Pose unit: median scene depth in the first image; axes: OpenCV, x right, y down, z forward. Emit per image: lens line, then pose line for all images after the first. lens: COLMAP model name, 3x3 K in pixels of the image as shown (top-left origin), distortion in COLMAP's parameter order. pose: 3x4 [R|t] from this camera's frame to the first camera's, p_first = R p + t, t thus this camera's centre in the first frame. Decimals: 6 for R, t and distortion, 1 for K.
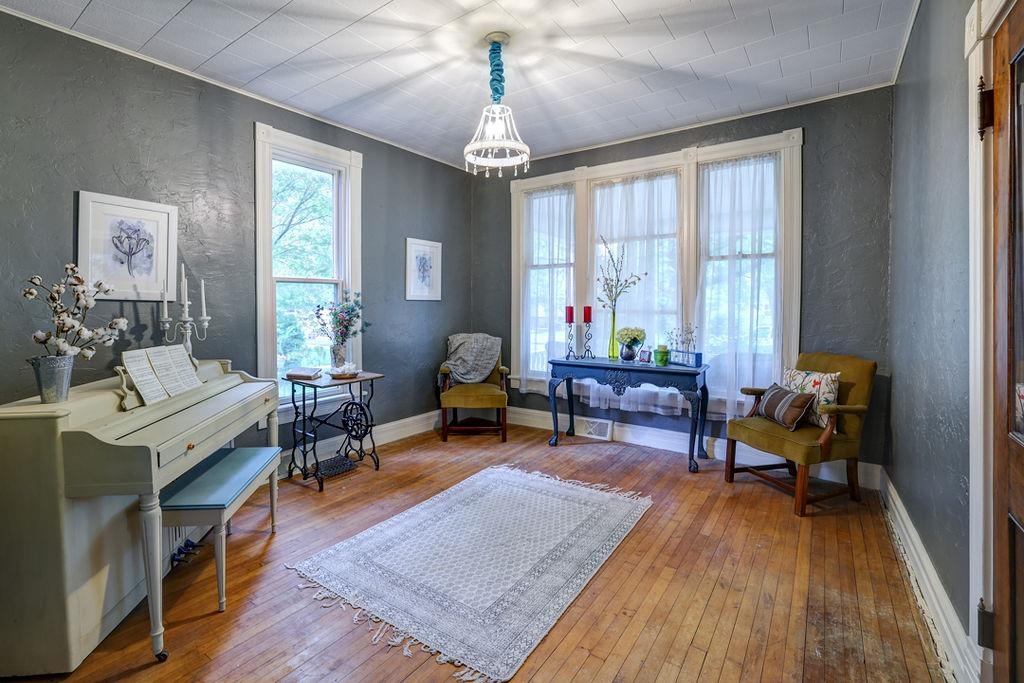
lens RADIAL K [[432.2, 0, 511.0], [0, 432.2, 304.0], [0, 0, 1]] dist [-0.013568, -0.000016]
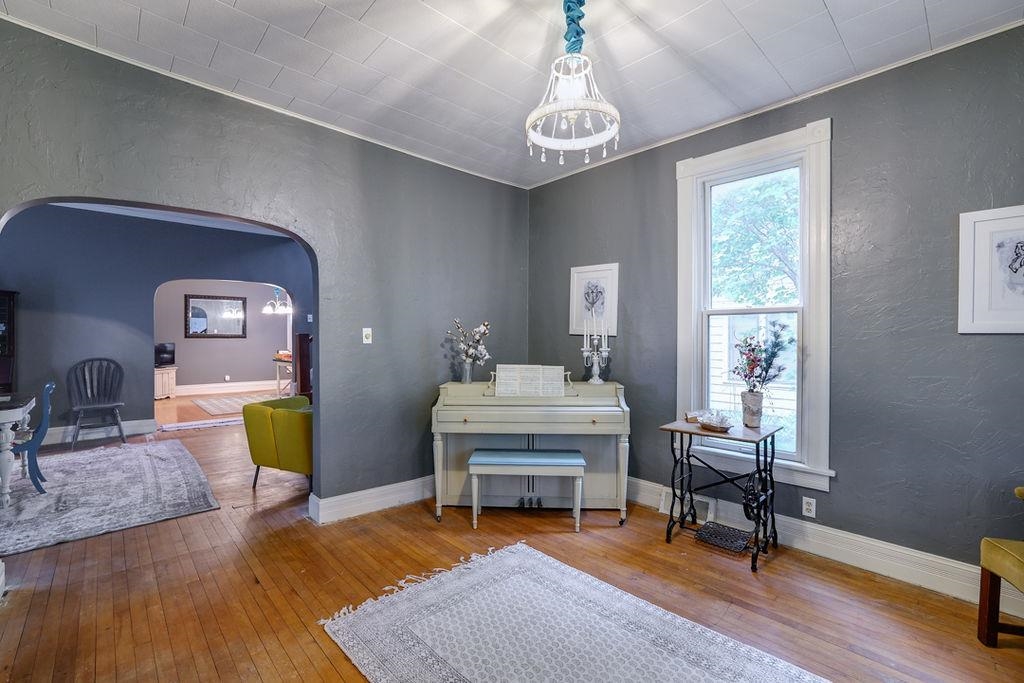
lens RADIAL K [[444.7, 0, 505.7], [0, 444.7, 336.5], [0, 0, 1]] dist [-0.014483, 0.000199]
pose [[-0.166876, -0.002637, -0.985974, 0.632833], [-0.008898, 0.999960, -0.001168, -0.000556], [0.985938, 0.008579, -0.166892, 0.932886]]
